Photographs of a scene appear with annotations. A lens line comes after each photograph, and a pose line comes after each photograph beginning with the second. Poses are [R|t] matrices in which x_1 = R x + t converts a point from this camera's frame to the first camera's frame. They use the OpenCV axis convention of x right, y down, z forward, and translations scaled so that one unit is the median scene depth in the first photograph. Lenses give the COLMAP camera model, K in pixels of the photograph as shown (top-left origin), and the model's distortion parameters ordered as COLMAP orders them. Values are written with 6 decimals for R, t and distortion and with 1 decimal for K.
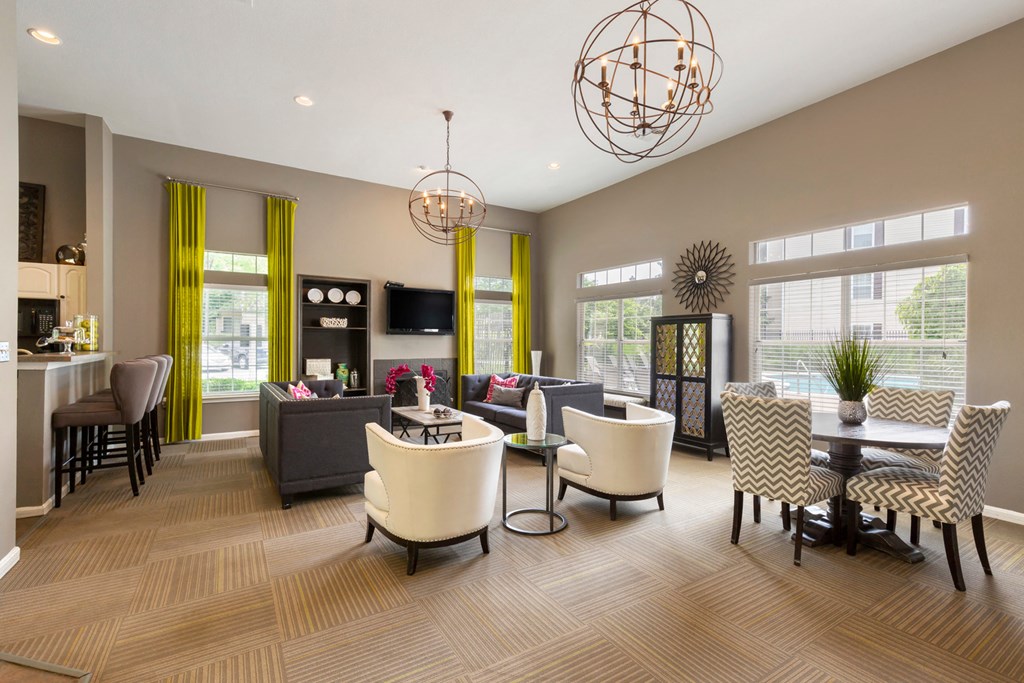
lens RADIAL K [[456.3, 0, 510.0], [0, 456.3, 342.5], [0, 0, 1]] dist [0.007453, -0.000208]
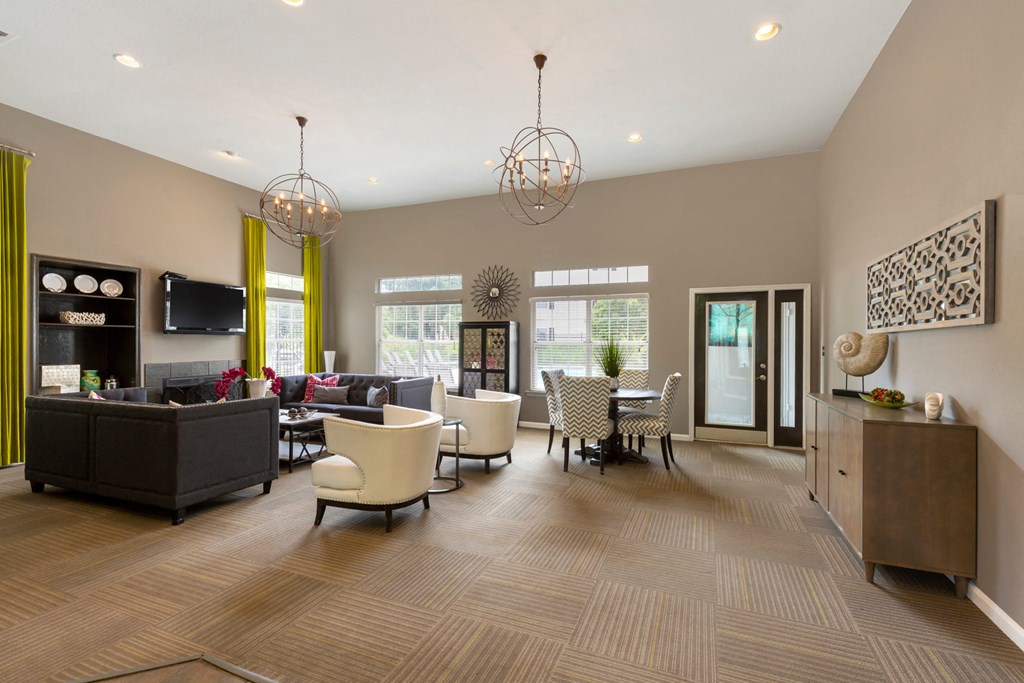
lens RADIAL K [[456.3, 0, 512.1], [0, 456.3, 340.7], [0, 0, 1]] dist [0.007453, -0.000208]
pose [[0.818657, 0.000497, 0.574282, -0.279063], [0.000395, 0.999999, -0.001428, -0.004219], [-0.574282, 0.001396, 0.818656, -0.089011]]
